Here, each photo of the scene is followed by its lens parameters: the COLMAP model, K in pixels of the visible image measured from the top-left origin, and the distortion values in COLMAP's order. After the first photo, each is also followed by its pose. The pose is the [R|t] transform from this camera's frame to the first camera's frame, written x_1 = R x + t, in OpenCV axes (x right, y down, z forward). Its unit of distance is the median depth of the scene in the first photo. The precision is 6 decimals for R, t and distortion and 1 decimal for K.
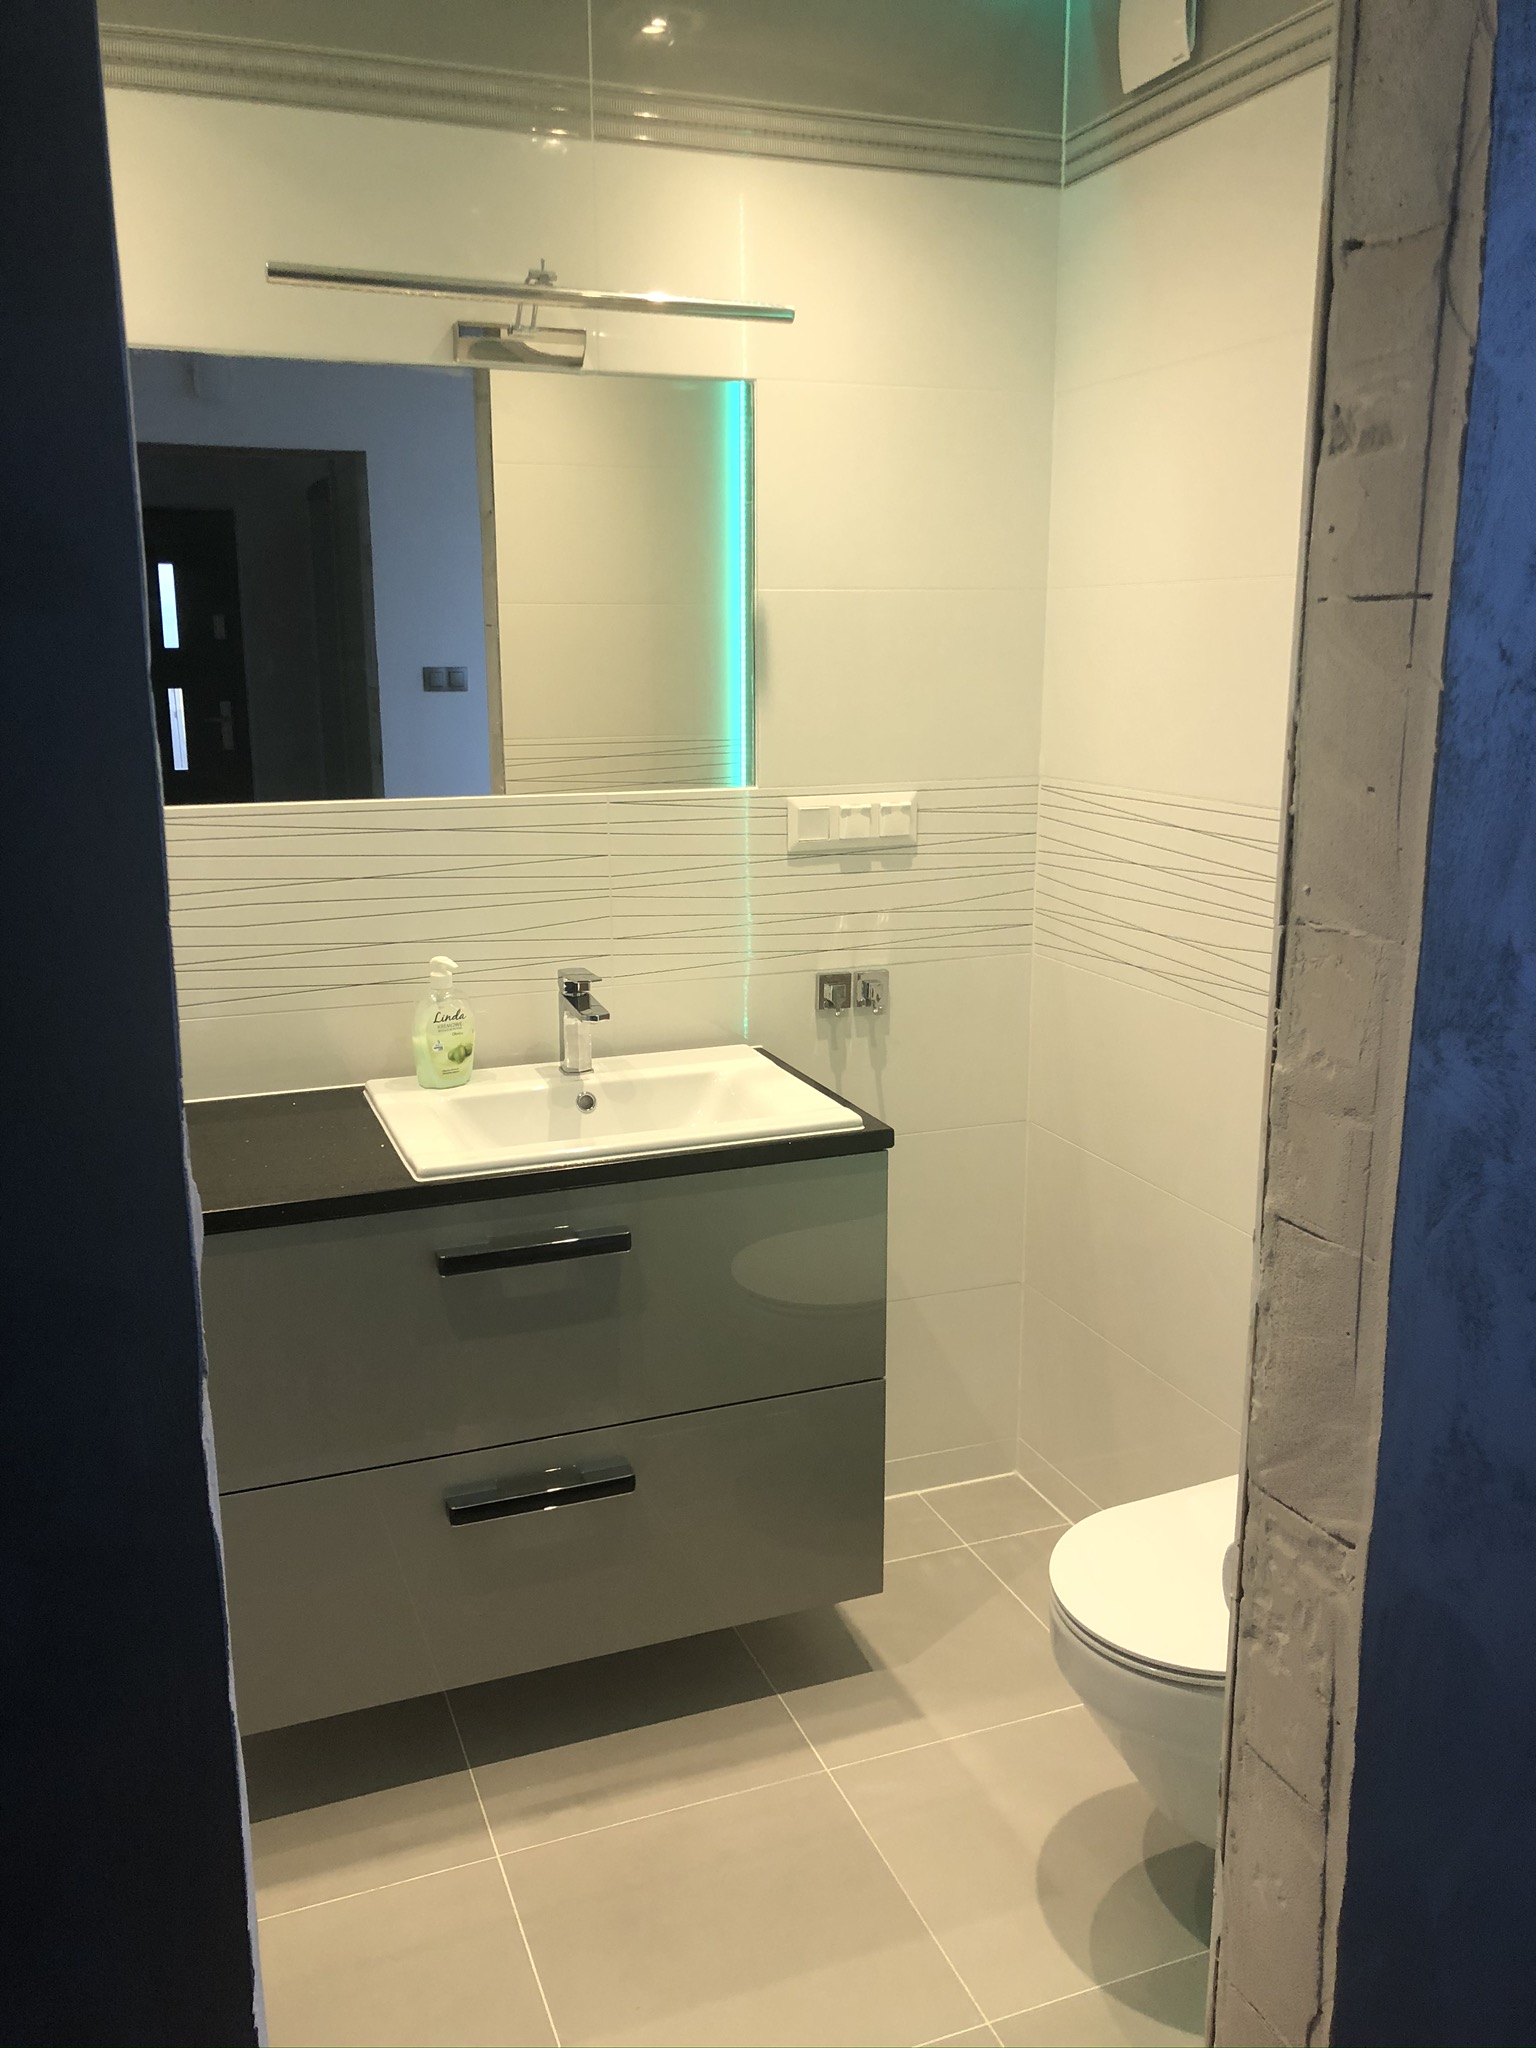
lens RADIAL K [[1690.8, 0, 754.7], [0, 1690.8, 1018.9], [0, 0, 1]] dist [0.051836, -0.061353]
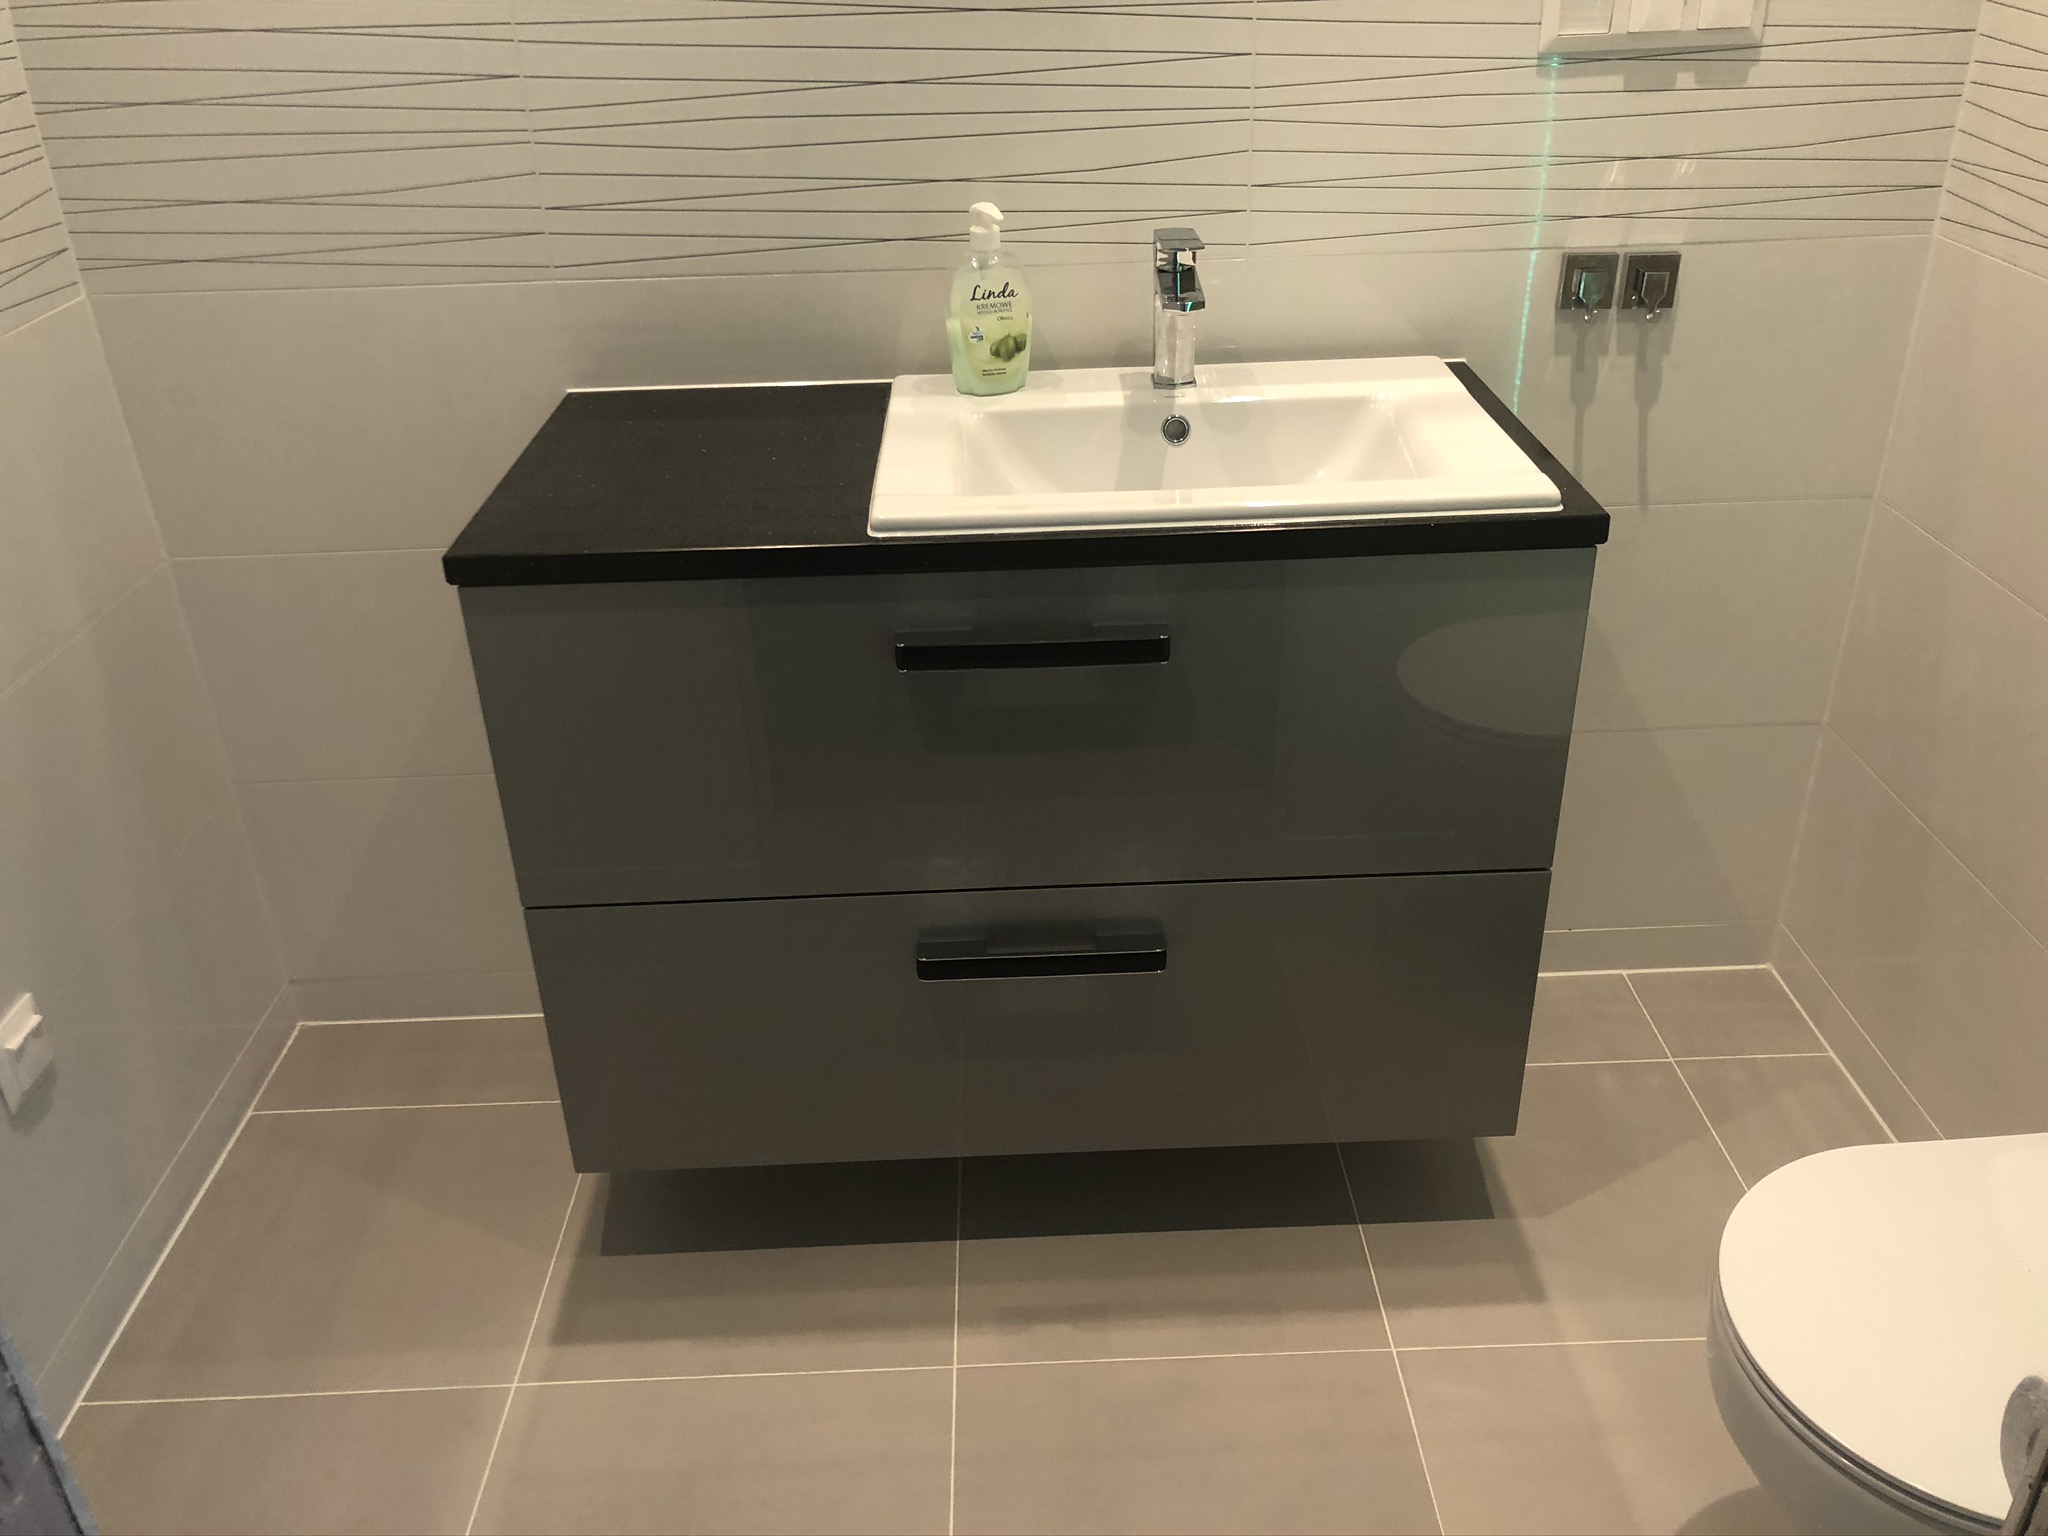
lens RADIAL K [[1690.8, 0, 1037.9], [0, 1690.8, 769.0], [0, 0, 1]] dist [0.051836, -0.061353]
pose [[0.945433, 0.138836, -0.294757, 0.074498], [-0.052640, 0.957872, 0.282331, -0.011816], [0.321537, -0.251409, 0.912912, 0.298992]]
